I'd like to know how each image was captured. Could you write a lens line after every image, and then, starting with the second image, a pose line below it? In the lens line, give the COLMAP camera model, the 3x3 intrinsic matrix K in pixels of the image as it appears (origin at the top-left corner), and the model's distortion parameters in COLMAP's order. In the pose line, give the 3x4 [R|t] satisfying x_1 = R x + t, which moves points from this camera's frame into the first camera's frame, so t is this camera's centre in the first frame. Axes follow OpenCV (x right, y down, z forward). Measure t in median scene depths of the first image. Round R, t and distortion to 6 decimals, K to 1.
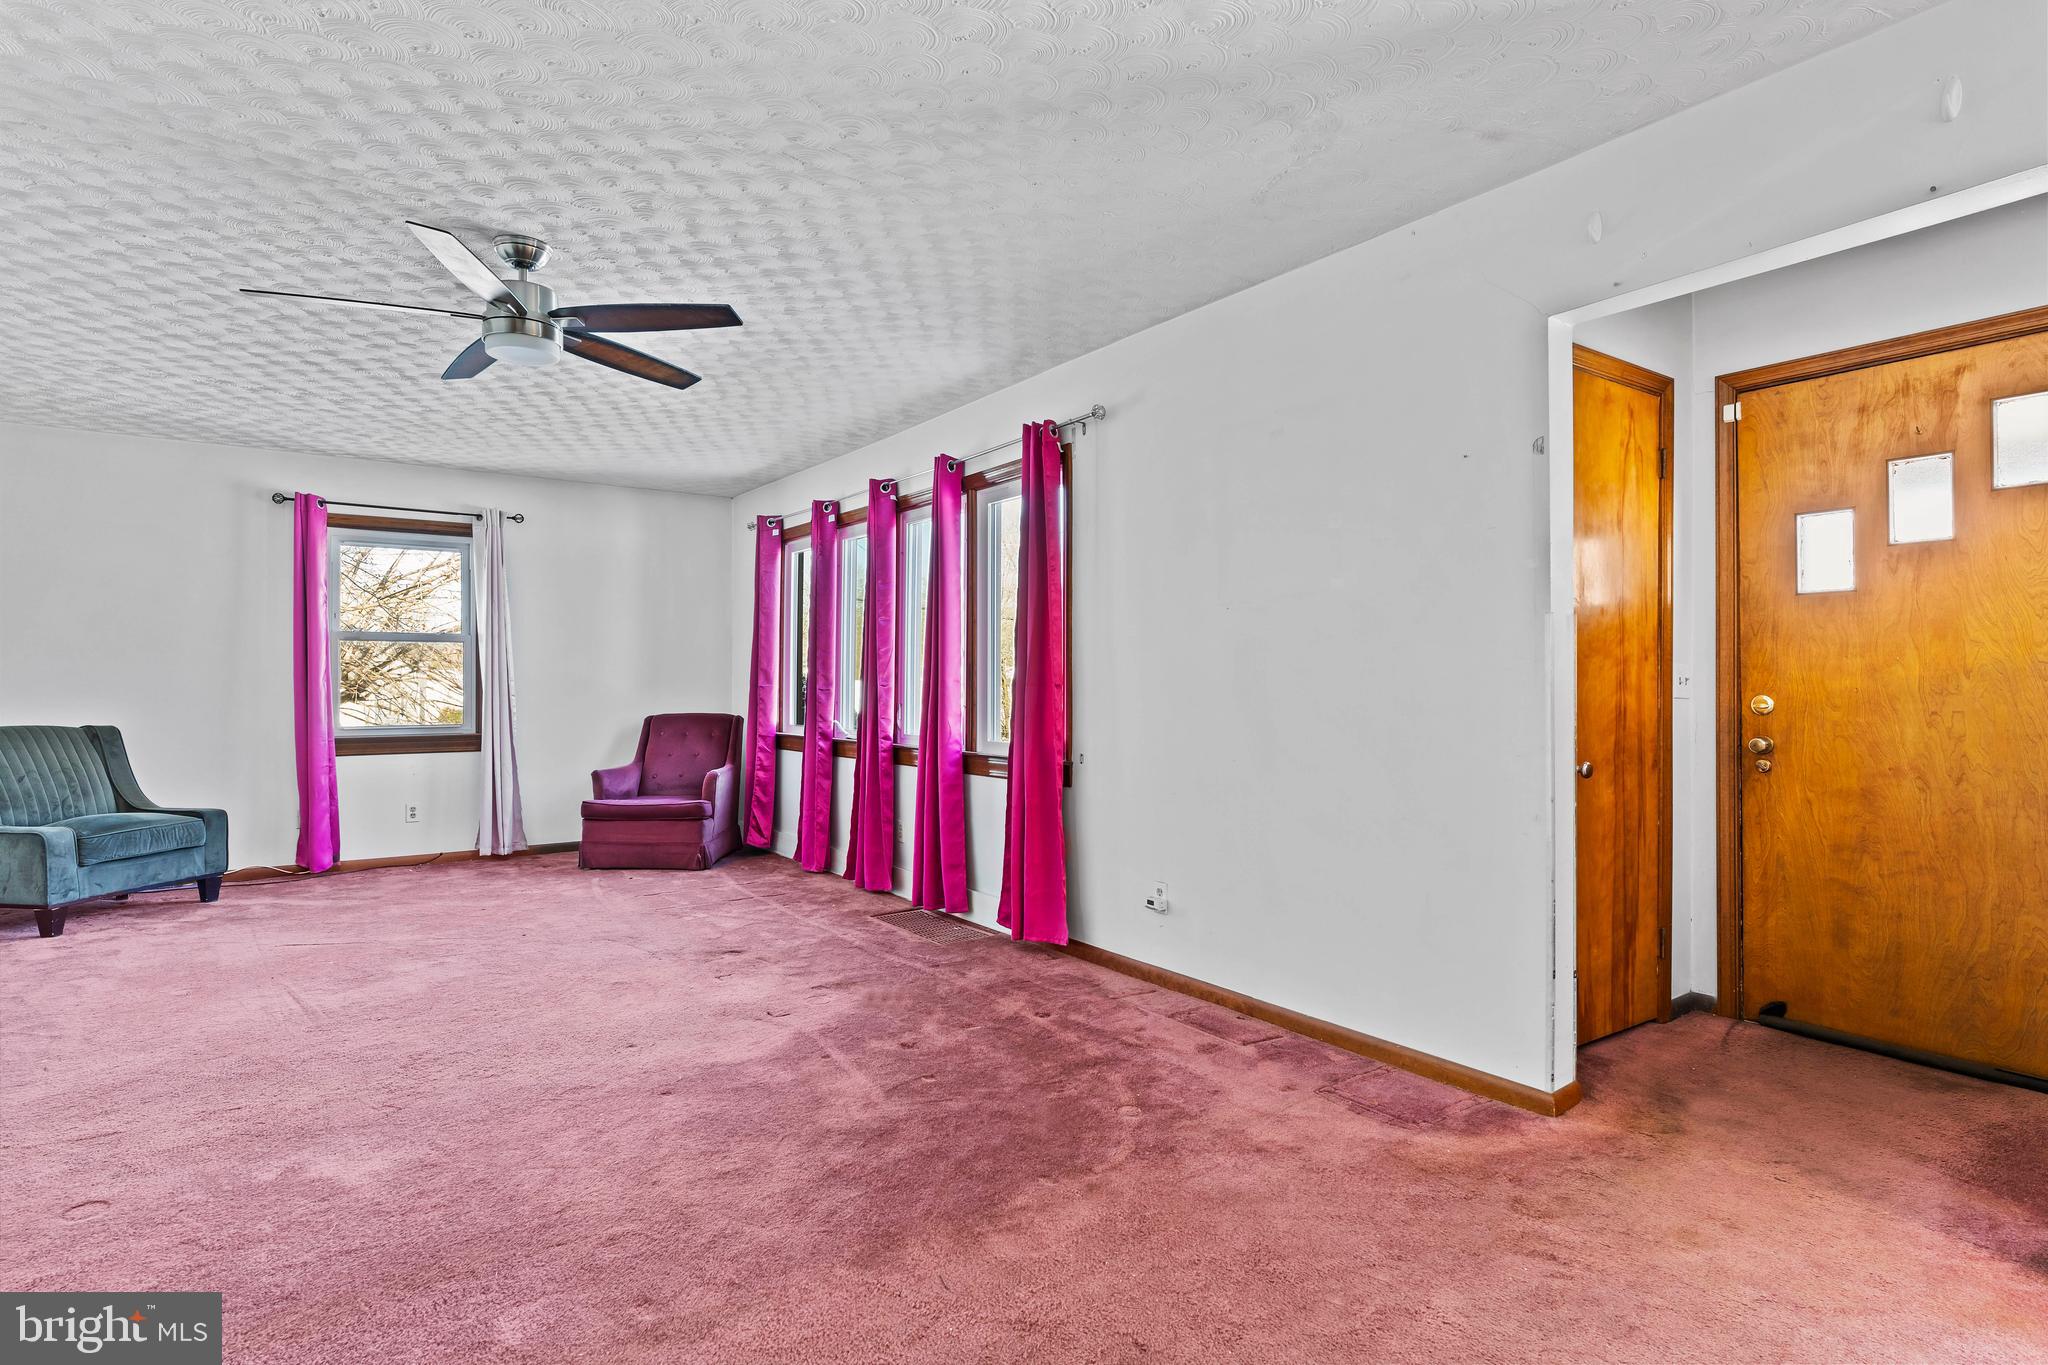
lens RADIAL K [[1051.5, 0, 1032.5], [0, 1051.5, 678.1], [0, 0, 1]] dist [-0.007465, 0.003111]
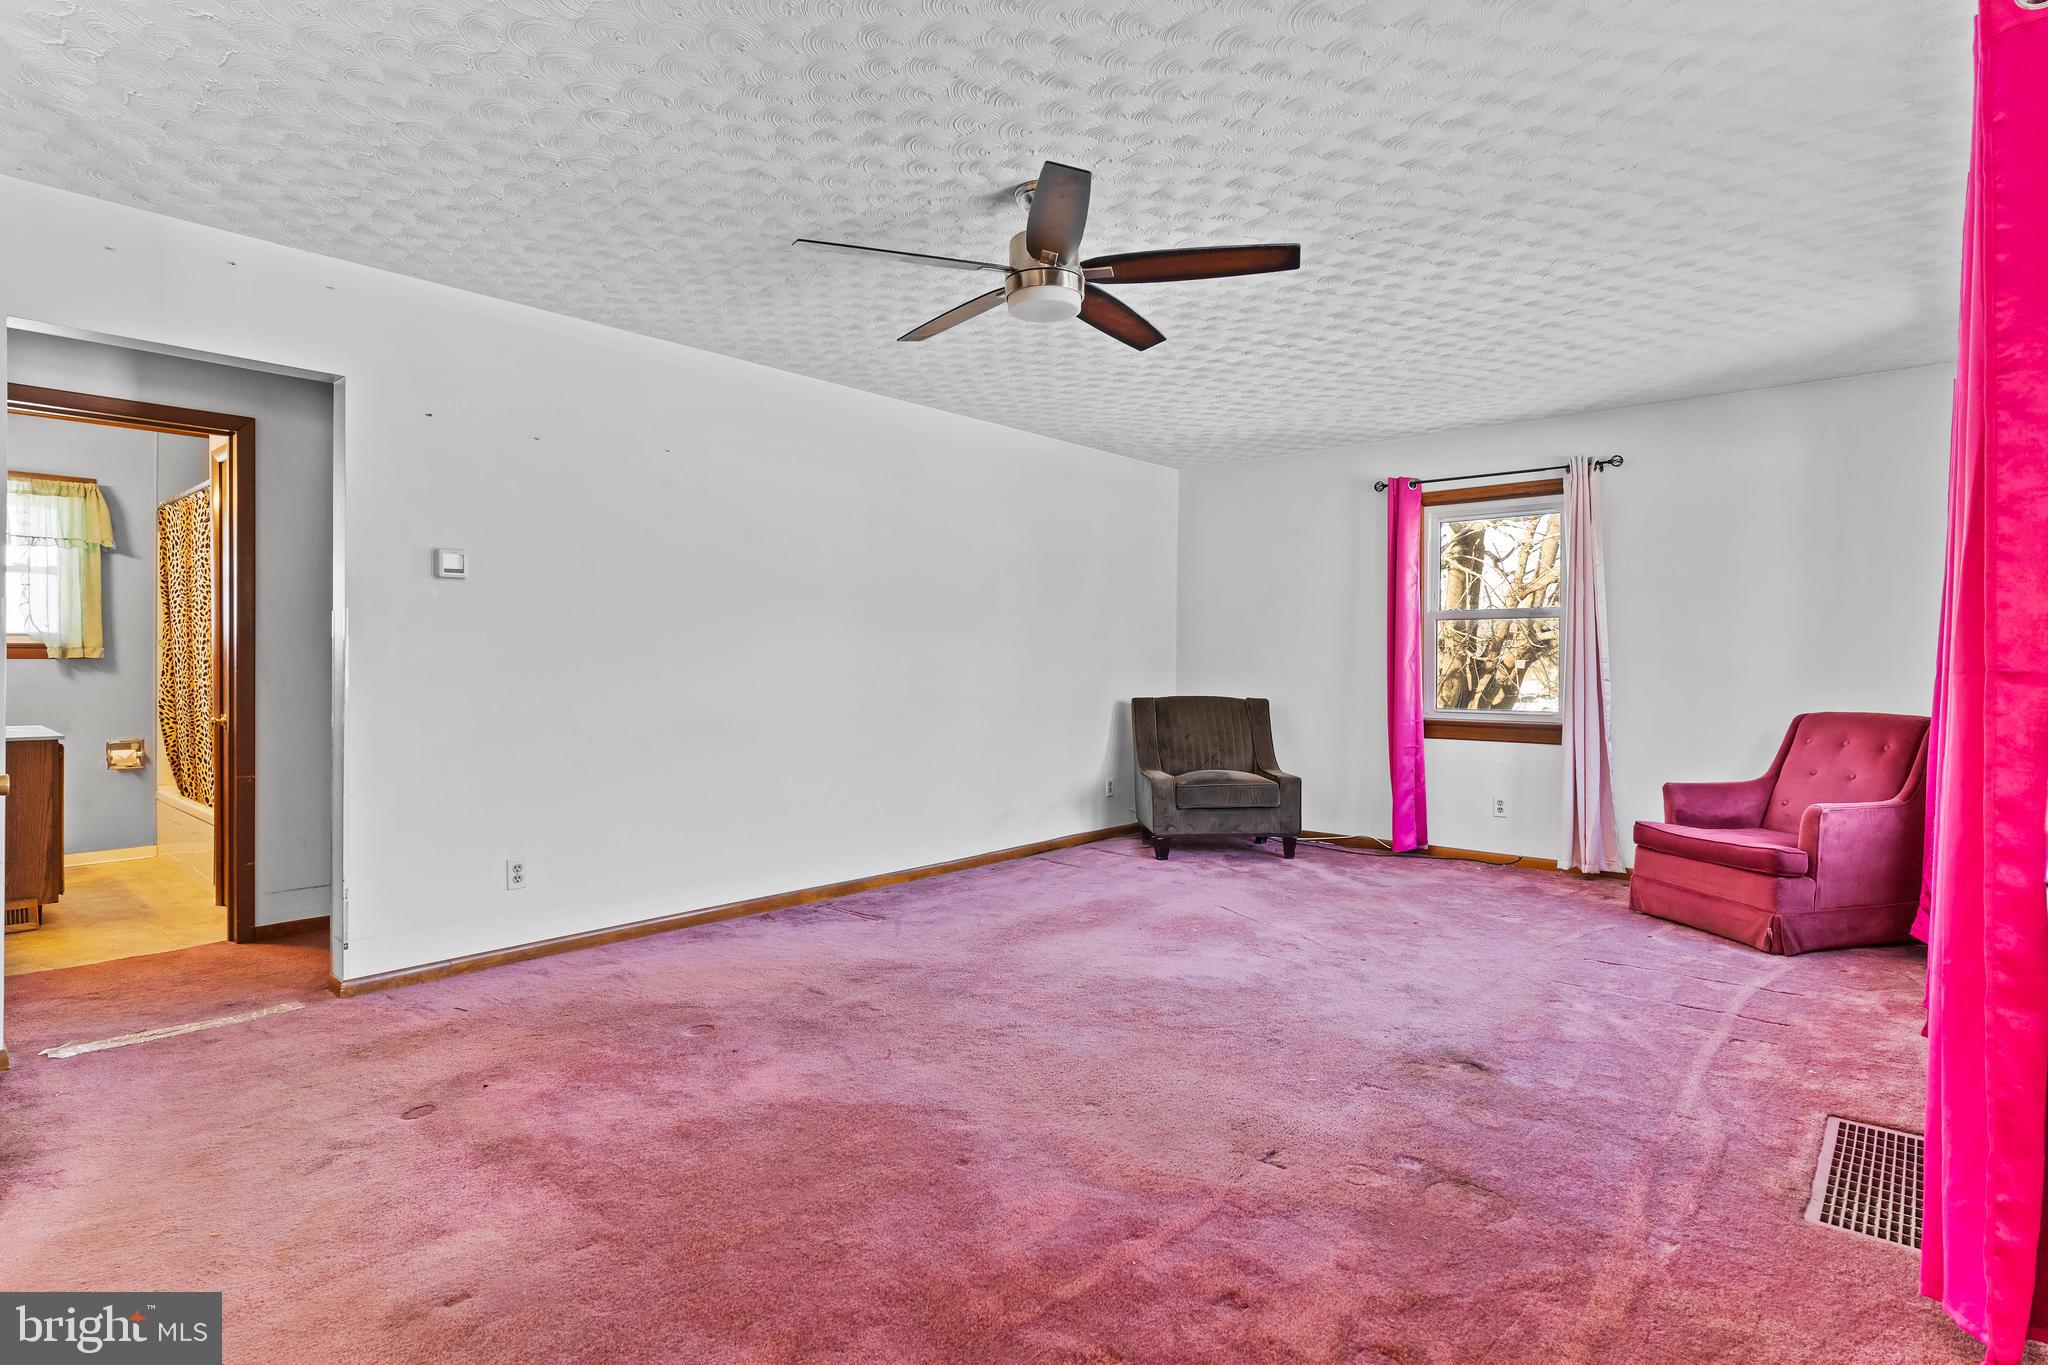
lens RADIAL K [[1051.5, 0, 1012.0], [0, 1051.5, 674.2], [0, 0, 1]] dist [-0.007465, 0.003111]
pose [[0.219246, 0.012863, -0.975585, 0.295599], [0.002075, 0.999905, 0.013650, -0.000306], [0.975667, -0.005017, 0.219198, 0.549964]]
